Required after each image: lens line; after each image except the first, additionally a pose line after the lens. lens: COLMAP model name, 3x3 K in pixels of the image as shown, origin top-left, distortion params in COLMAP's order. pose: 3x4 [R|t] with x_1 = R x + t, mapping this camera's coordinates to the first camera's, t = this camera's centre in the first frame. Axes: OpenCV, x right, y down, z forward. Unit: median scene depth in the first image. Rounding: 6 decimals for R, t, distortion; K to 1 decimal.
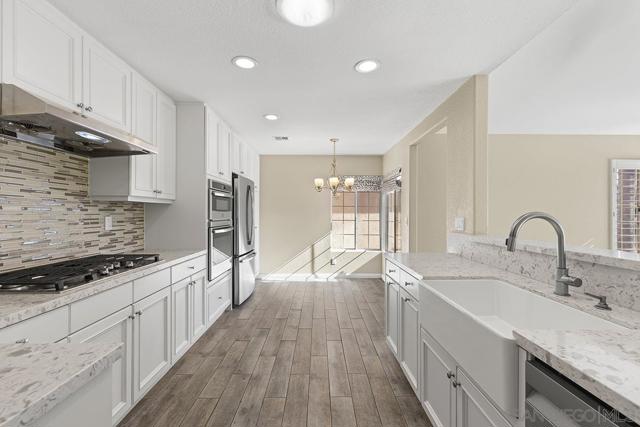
lens RADIAL K [[289.4, 0, 324.2], [0, 289.4, 213.4], [0, 0, 1]] dist [0.015853, -0.000513]
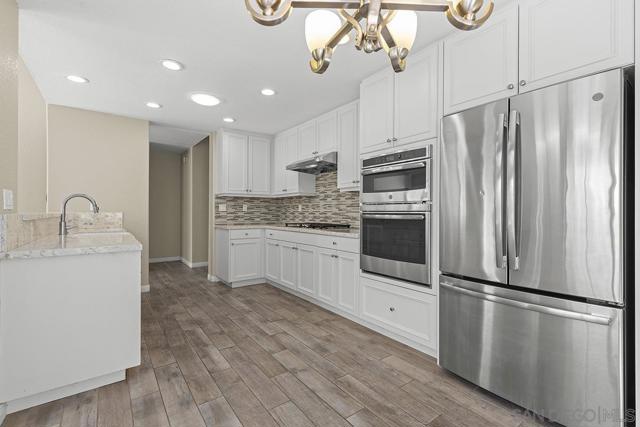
lens RADIAL K [[289.4, 0, 321.8], [0, 289.4, 210.9], [0, 0, 1]] dist [0.015853, -0.000513]
pose [[-0.819095, -0.007727, -0.573606, 0.314335], [-0.004526, 0.999965, -0.007006, 0.071730], [0.573641, -0.003142, -0.819101, 2.238086]]
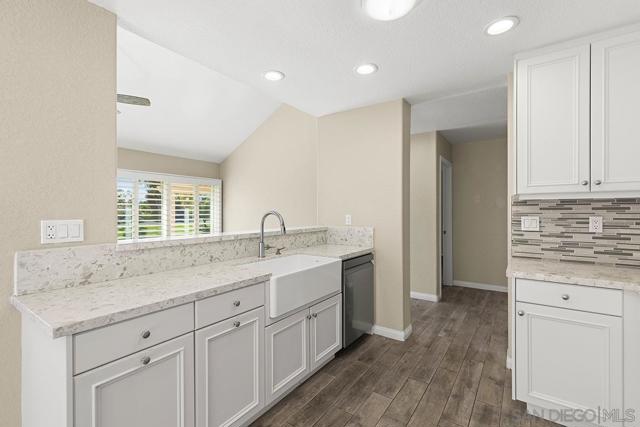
lens RADIAL K [[289.4, 0, 326.1], [0, 289.4, 211.1], [0, 0, 1]] dist [0.015853, -0.000513]
pose [[-0.813736, -0.004547, 0.581217, -0.330979], [-0.003789, 0.999990, 0.002519, -0.008188], [-0.581222, -0.000152, -0.813745, 1.329486]]
